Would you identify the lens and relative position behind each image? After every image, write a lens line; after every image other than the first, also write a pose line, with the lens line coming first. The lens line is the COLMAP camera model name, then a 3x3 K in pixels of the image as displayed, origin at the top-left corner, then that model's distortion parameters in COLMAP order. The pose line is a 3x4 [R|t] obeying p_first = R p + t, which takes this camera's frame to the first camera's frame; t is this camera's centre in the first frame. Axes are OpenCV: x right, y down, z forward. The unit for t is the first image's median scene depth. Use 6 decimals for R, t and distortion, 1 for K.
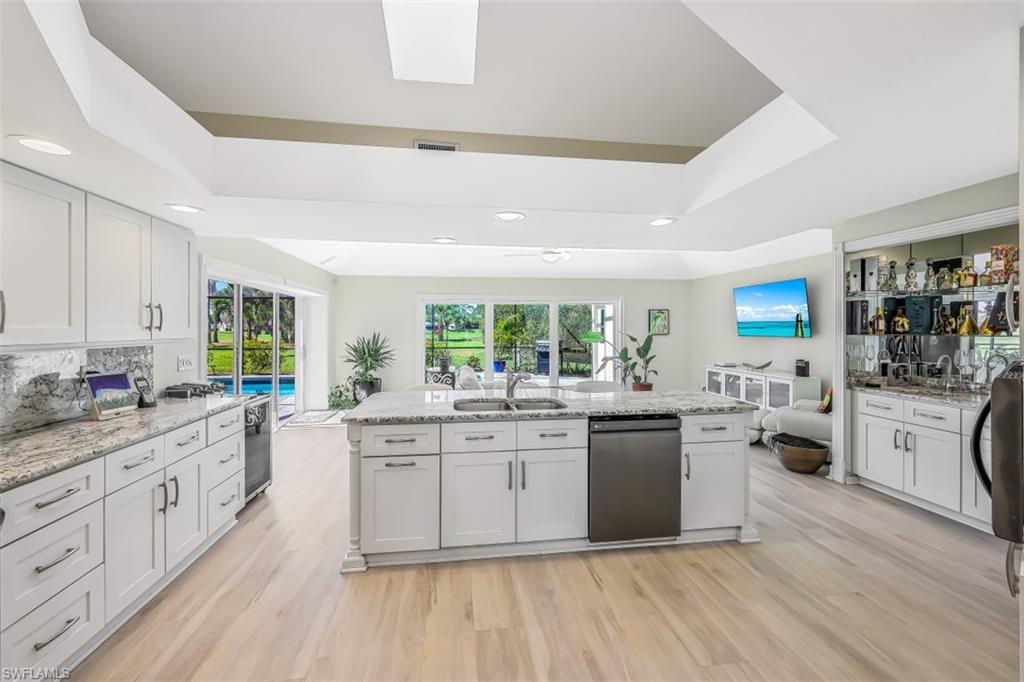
lens RADIAL K [[415.3, 0, 507.4], [0, 415.3, 330.8], [0, 0, 1]] dist [-0.004470, -0.000548]
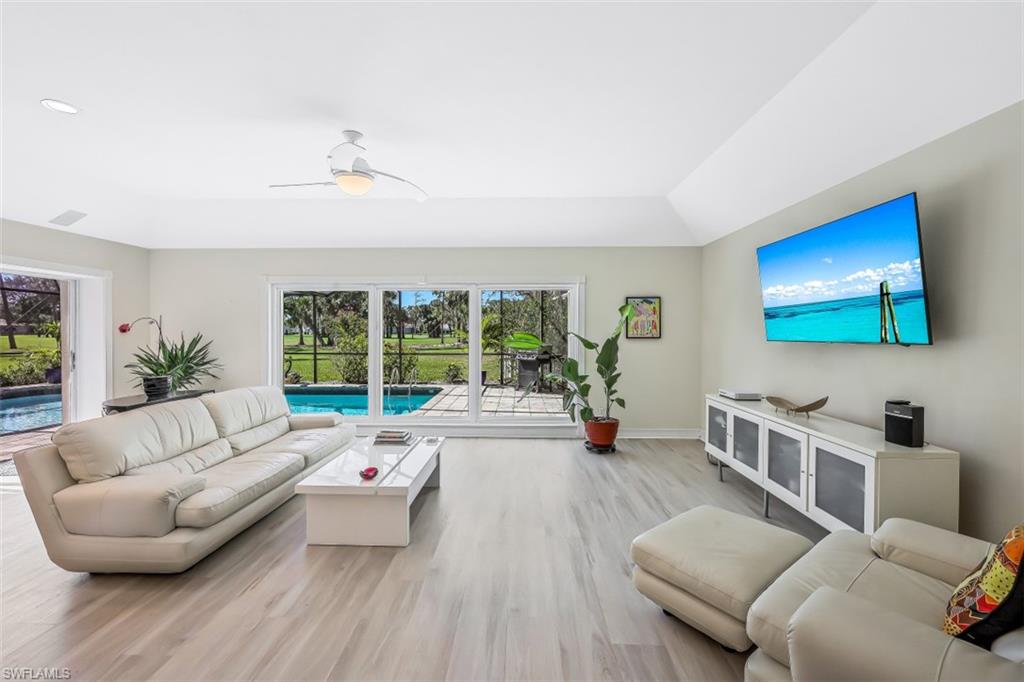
lens RADIAL K [[415.3, 0, 510.3], [0, 415.3, 340.2], [0, 0, 1]] dist [-0.004470, -0.000548]
pose [[0.987907, 0.007109, -0.154886, 0.319189], [-0.005214, 0.999907, 0.012637, 0.006711], [0.154961, -0.011677, 0.987852, 0.440063]]
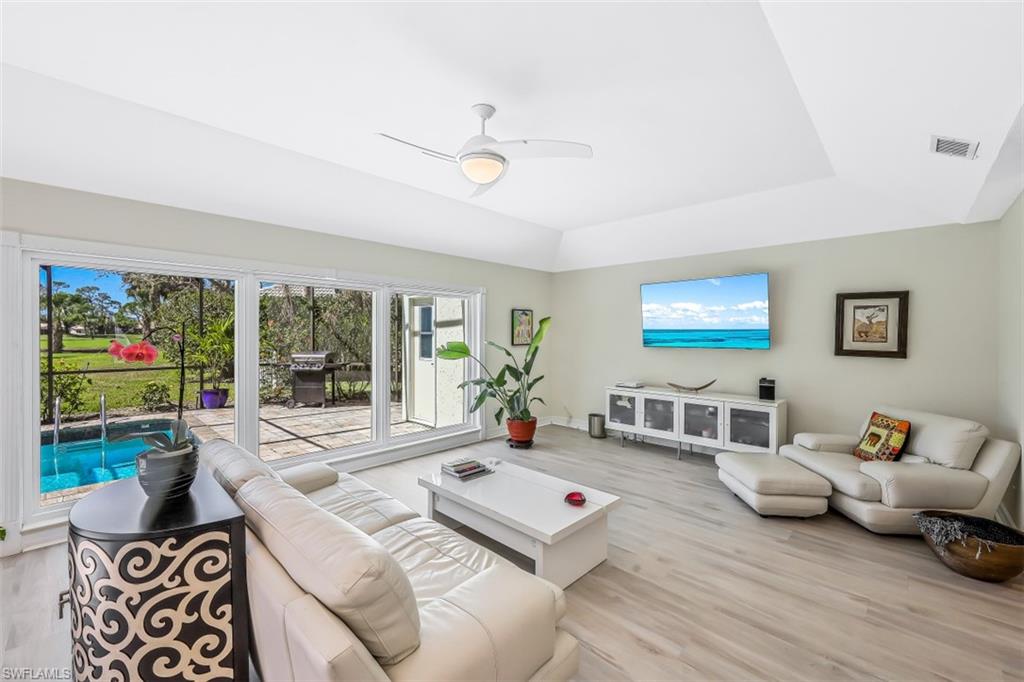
lens RADIAL K [[415.3, 0, 506.5], [0, 415.3, 342.8], [0, 0, 1]] dist [-0.004470, -0.000548]
pose [[0.782682, -0.006749, 0.622385, -0.120995], [-0.002178, 0.999905, 0.013582, -0.004582], [-0.622418, -0.011986, 0.782594, 0.550246]]
